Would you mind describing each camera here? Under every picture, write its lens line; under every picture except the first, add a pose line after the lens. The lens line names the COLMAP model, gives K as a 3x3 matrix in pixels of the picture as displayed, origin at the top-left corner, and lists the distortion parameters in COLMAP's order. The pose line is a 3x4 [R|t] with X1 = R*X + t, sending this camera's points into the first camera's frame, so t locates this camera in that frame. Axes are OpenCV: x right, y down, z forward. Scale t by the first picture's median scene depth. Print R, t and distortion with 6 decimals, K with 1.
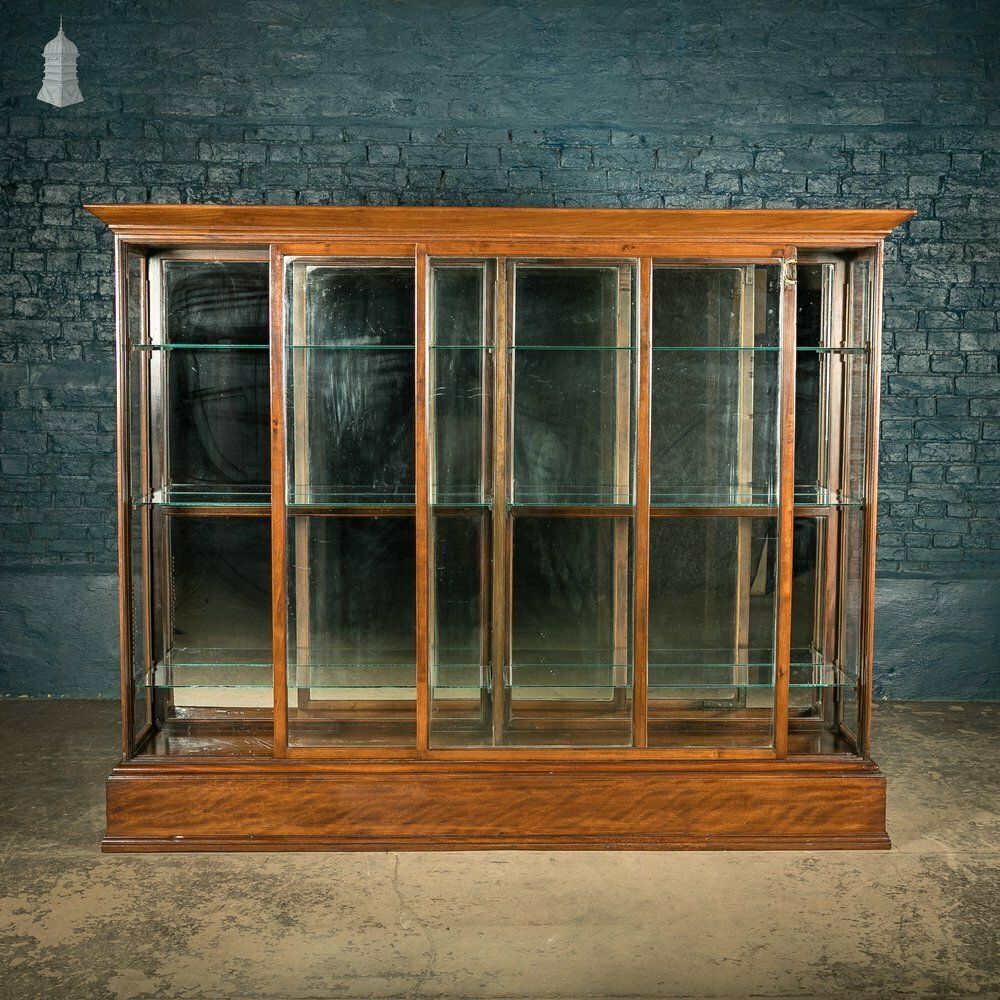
lens RADIAL K [[1612.0, 0, 504.8], [0, 1612.0, 481.9], [0, 0, 1]] dist [0.006096, 0.044394]
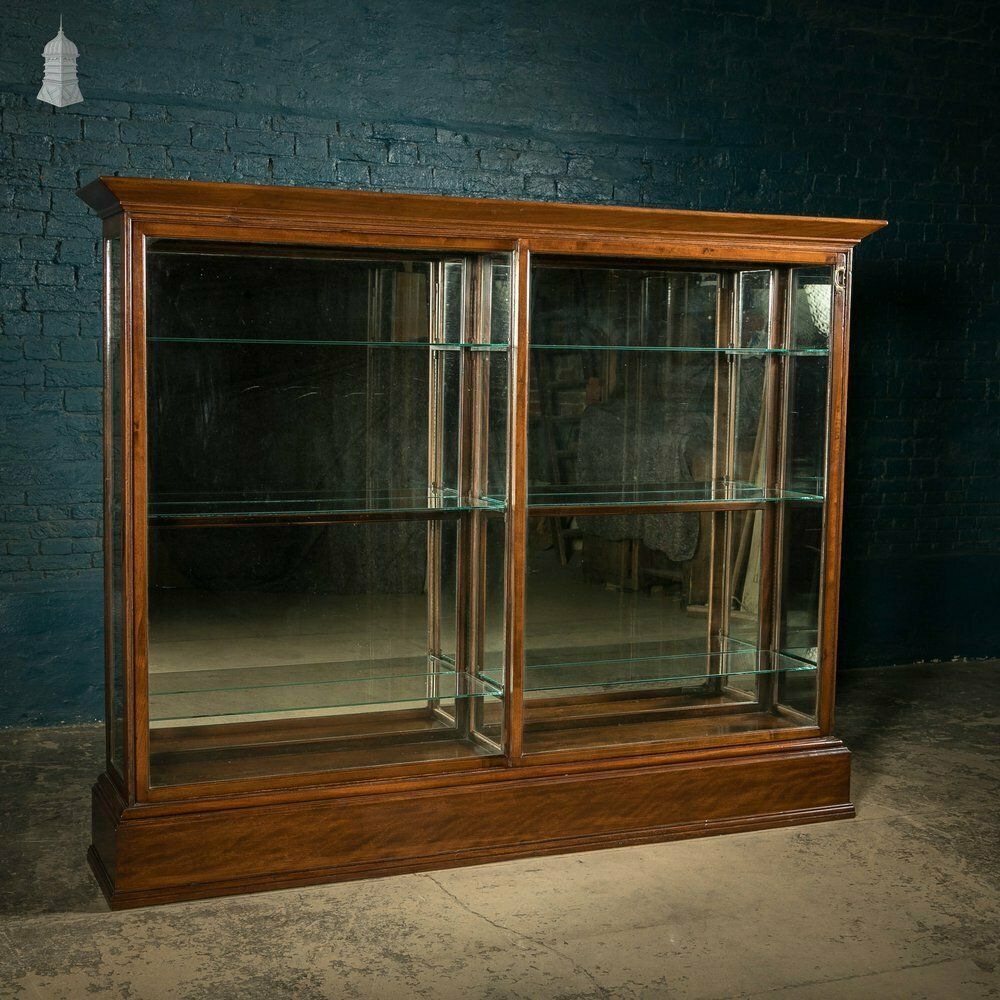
lens RADIAL K [[1564.1, 0, 500.0], [0, 1564.1, 500.0], [0, 0, 1]] dist [0.017112, 0.020361]
pose [[0.927972, -0.025388, 0.371783, -0.363213], [0.020803, 0.999650, 0.016339, -0.005457], [-0.372068, -0.007428, 0.928176, 0.122462]]
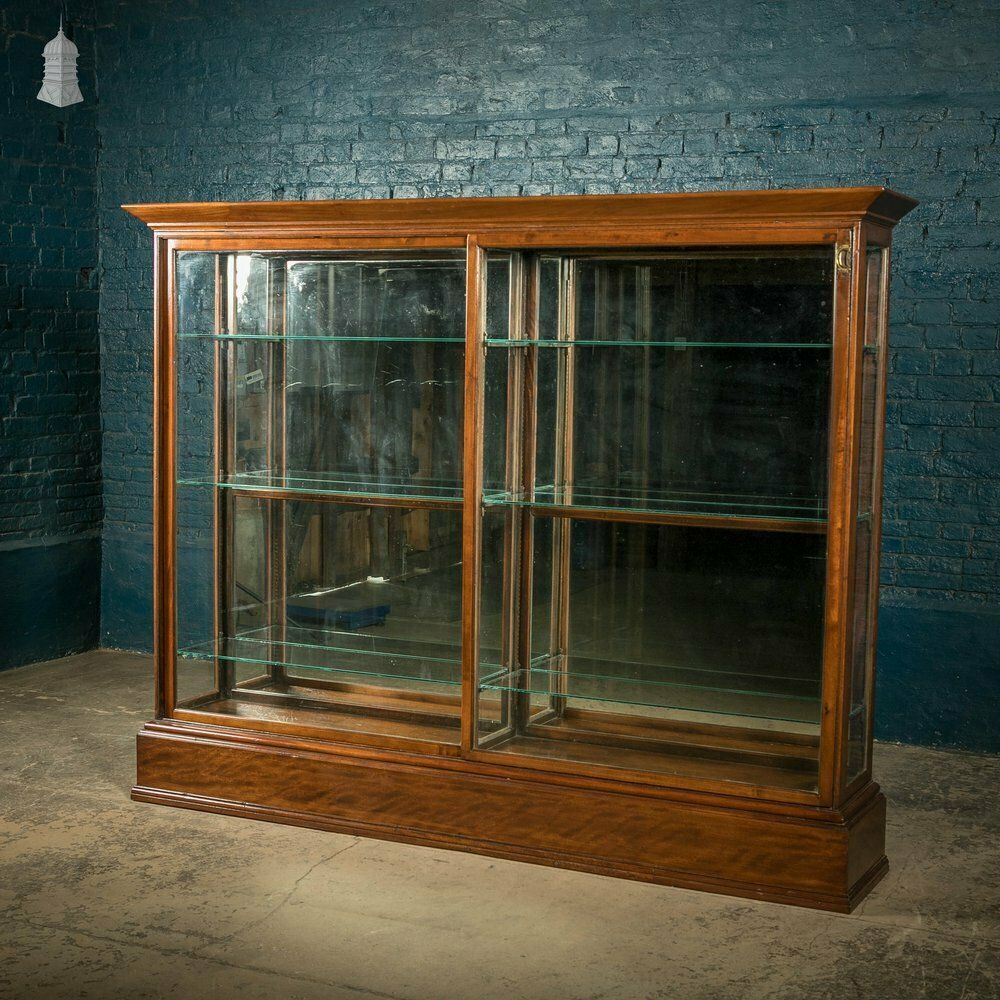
lens RADIAL K [[1727.1, 0, 500.0], [0, 1727.1, 500.0], [0, 0, 1]] dist [0.021226, 0.019153]
pose [[0.890048, 0.051699, -0.452926, 0.486656], [-0.051961, 0.998579, 0.011875, 0.000671], [0.452896, 0.012965, 0.891469, 0.068433]]
